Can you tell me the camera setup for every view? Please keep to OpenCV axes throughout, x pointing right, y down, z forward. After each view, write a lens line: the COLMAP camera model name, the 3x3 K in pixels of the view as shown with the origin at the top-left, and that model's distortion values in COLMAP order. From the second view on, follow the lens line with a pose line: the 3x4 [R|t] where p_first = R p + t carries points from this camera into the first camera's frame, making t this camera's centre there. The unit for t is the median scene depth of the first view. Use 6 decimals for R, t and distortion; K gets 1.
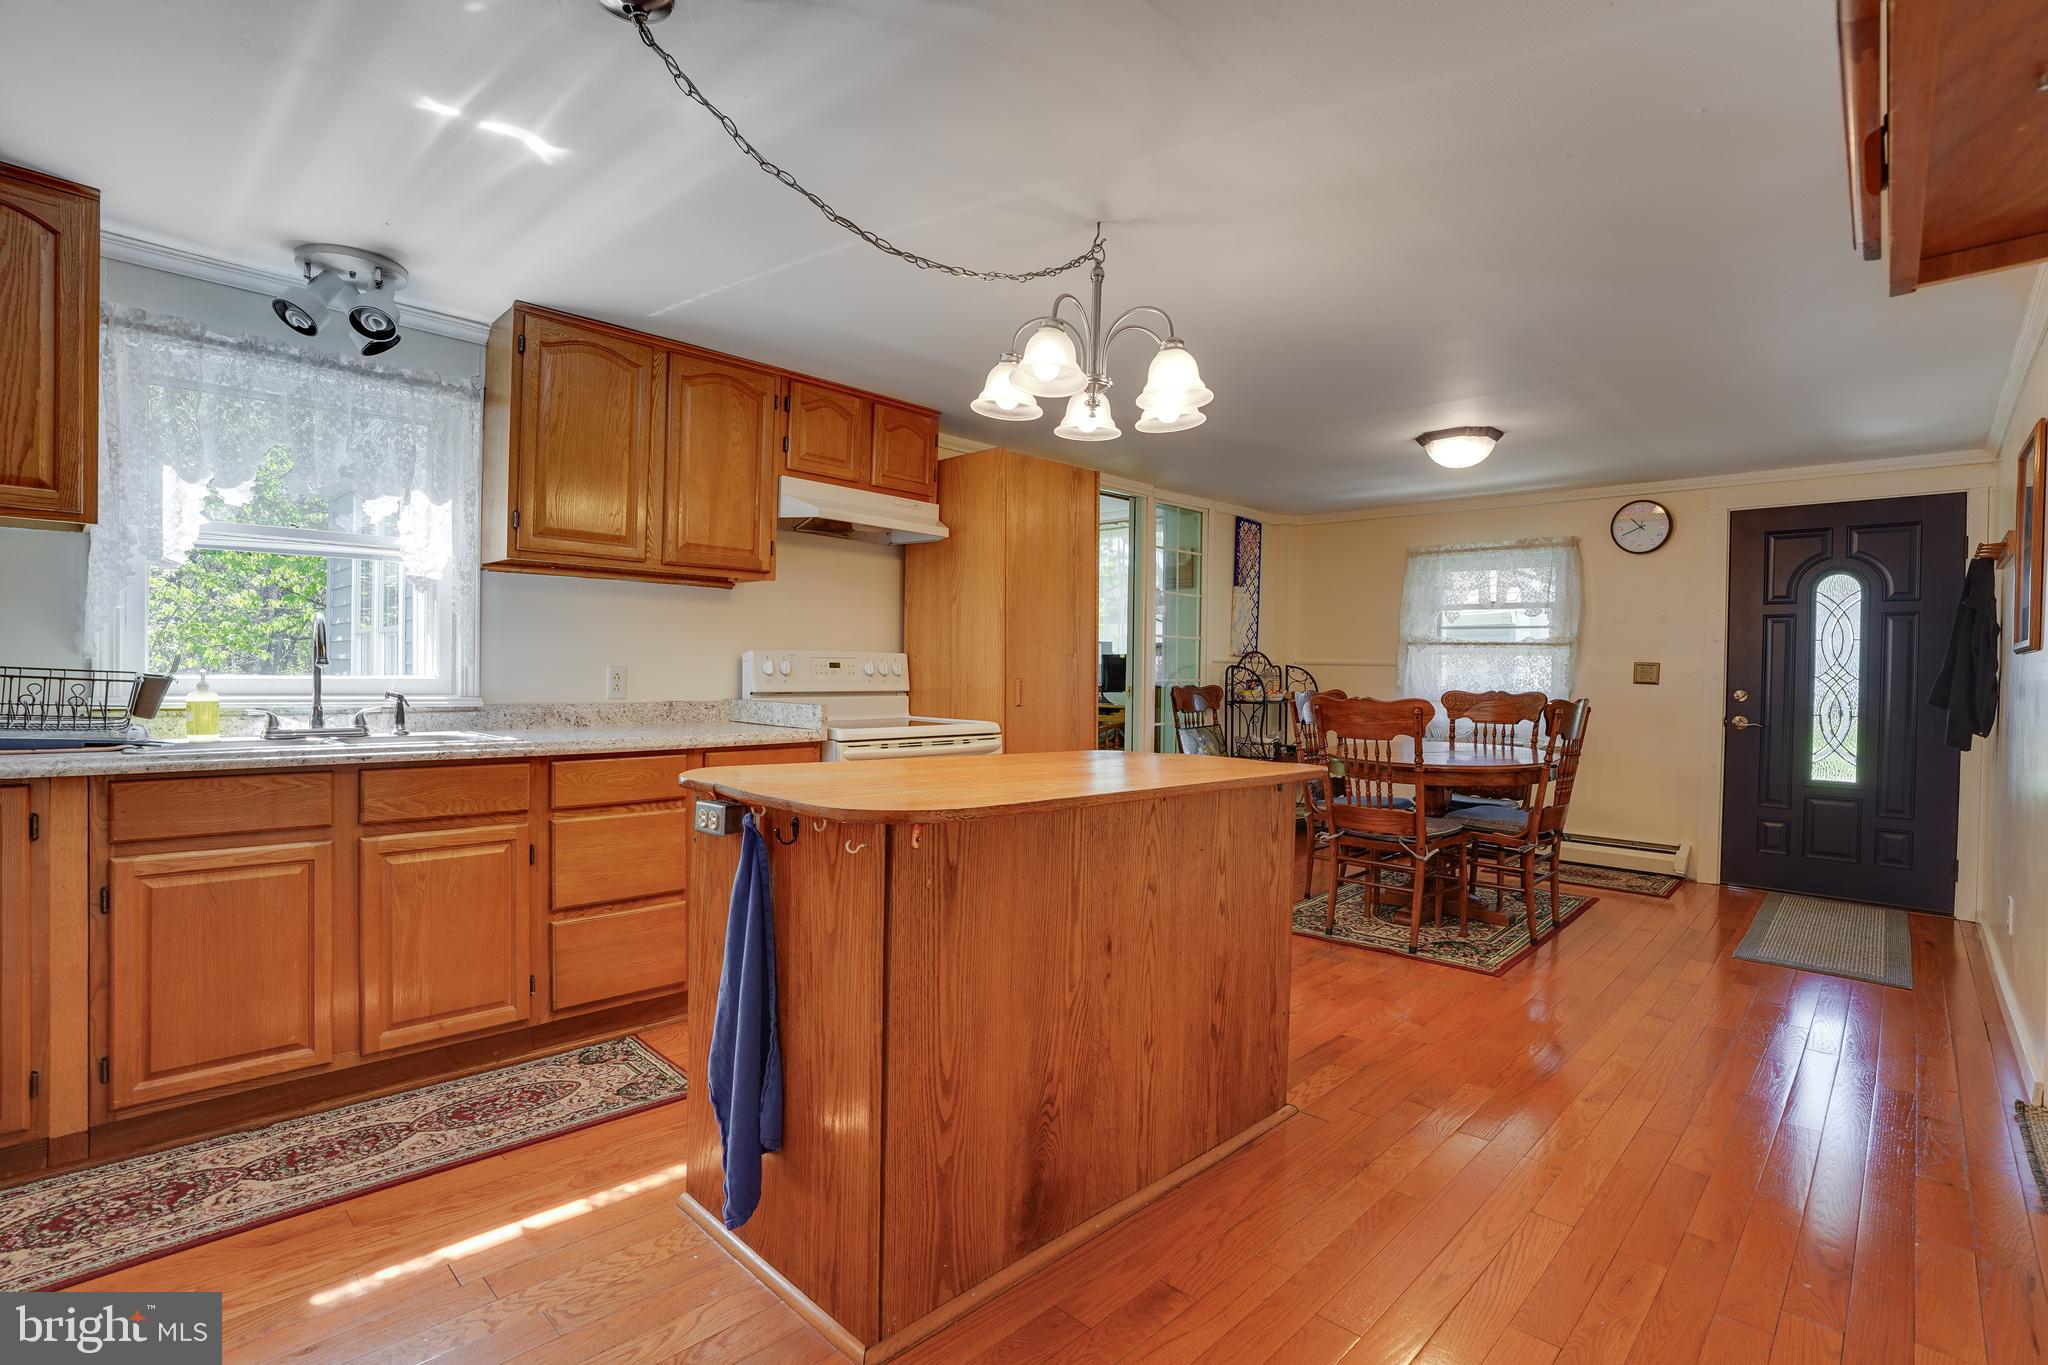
lens RADIAL K [[940.6, 0, 1011.9], [0, 940.6, 683.5], [0, 0, 1]] dist [-0.067005, 0.024504]
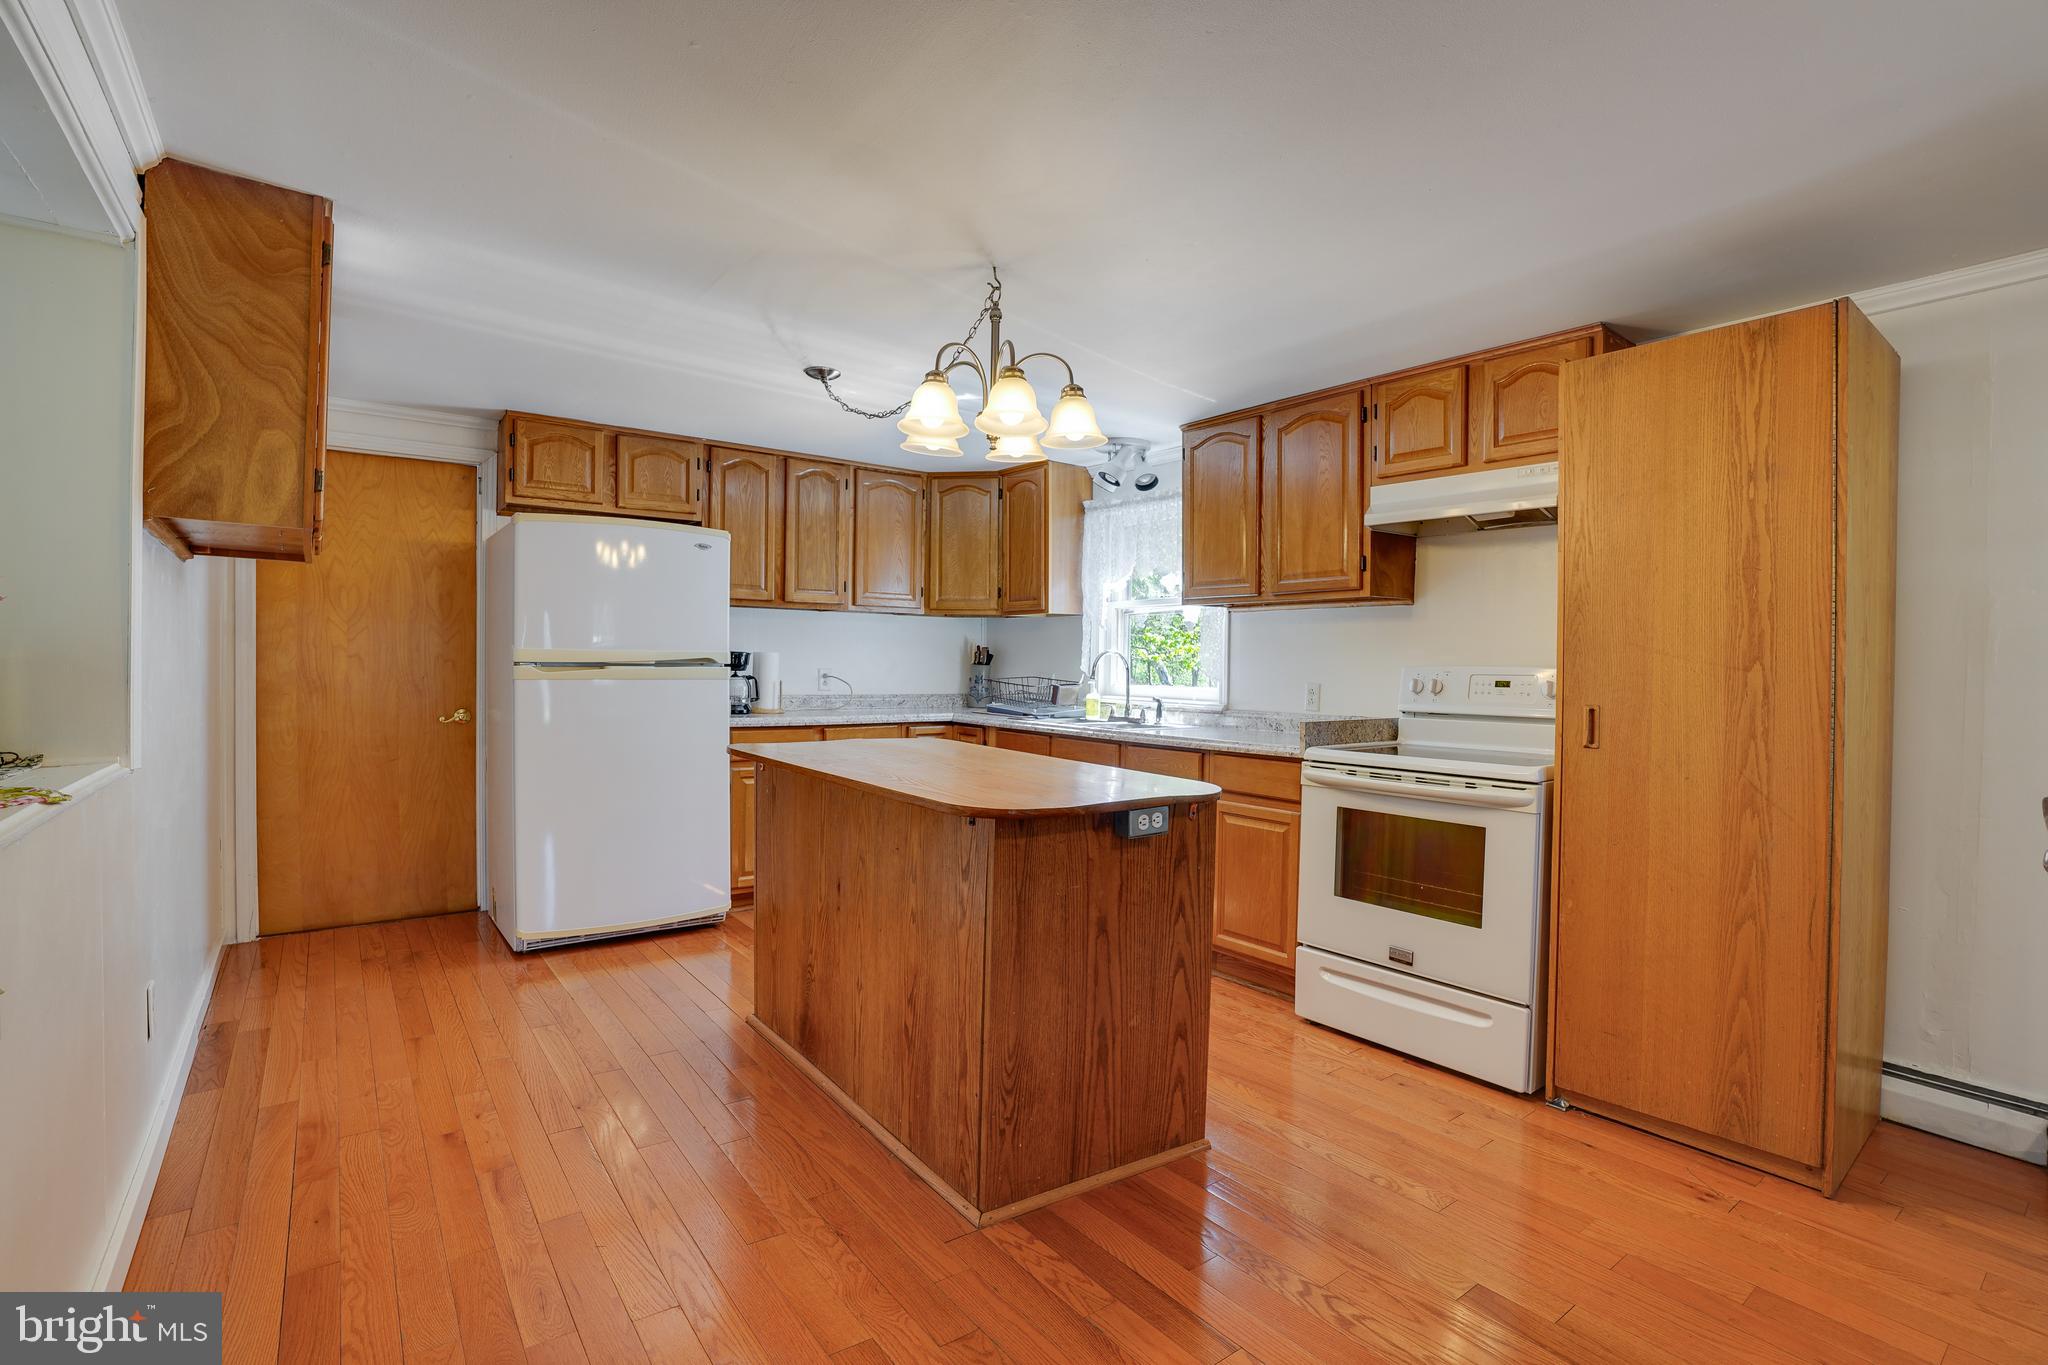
lens RADIAL K [[970.9, 0, 1071.9], [0, 970.9, 683.2], [0, 0, 1]] dist [-0.067761, 0.026054]
pose [[-0.117414, 0.001246, -0.993082, 0.576544], [-0.030235, 0.999531, 0.004829, -0.010479], [0.992623, 0.030593, -0.117322, 0.595974]]
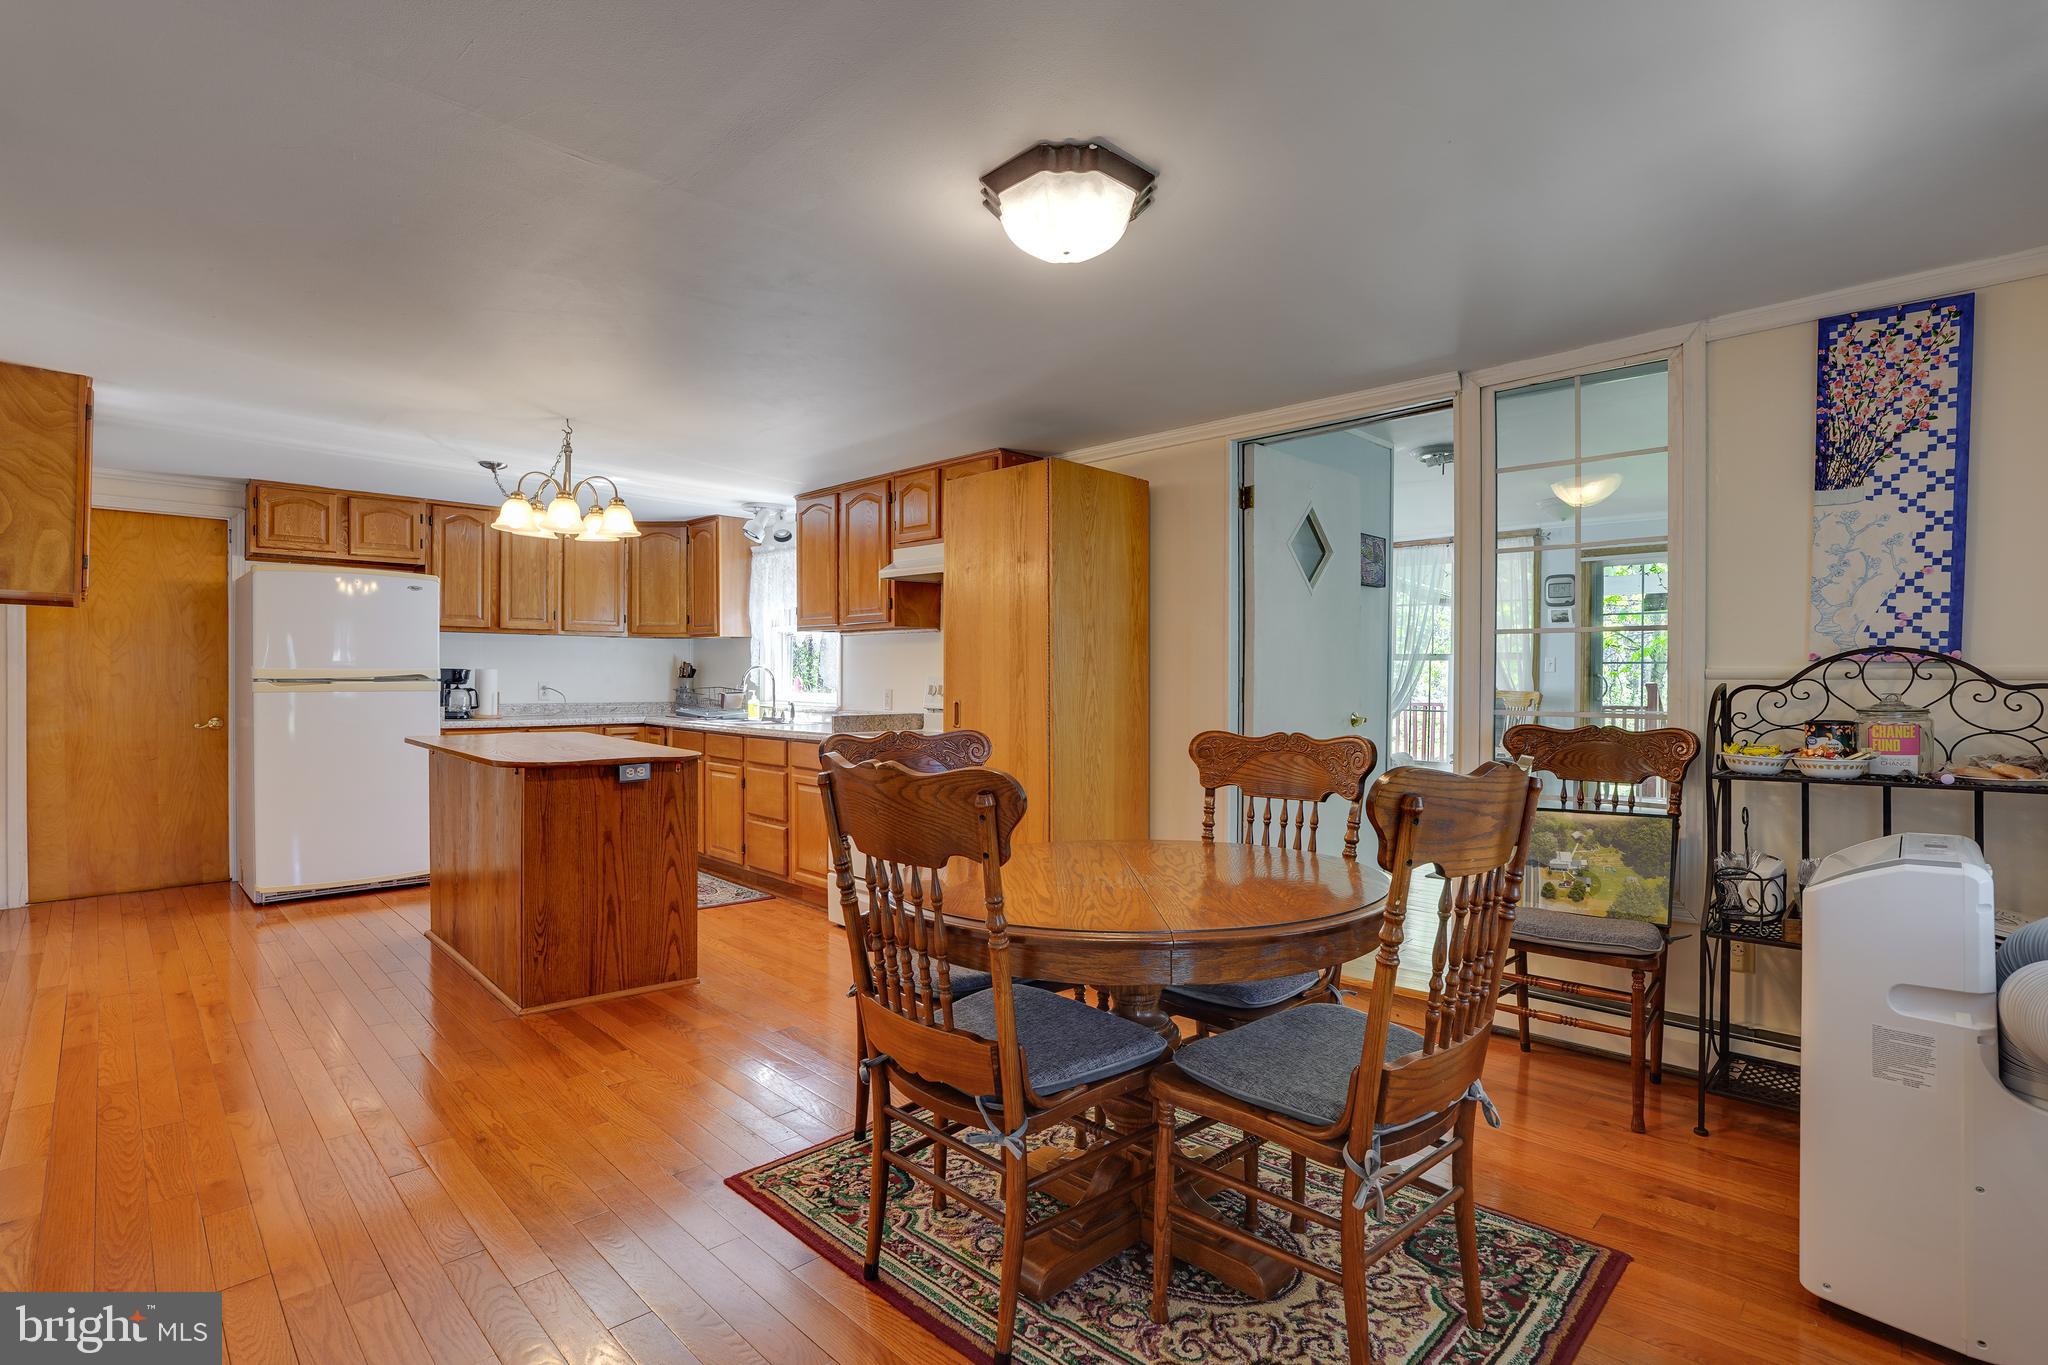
lens RADIAL K [[940.6, 0, 1011.9], [0, 940.6, 683.5], [0, 0, 1]] dist [-0.067005, 0.024504]
pose [[0.008408, -0.008957, -0.999925, 0.816576], [-0.019499, 0.999768, -0.009120, -0.012217], [0.999775, 0.019574, 0.008232, 0.837146]]
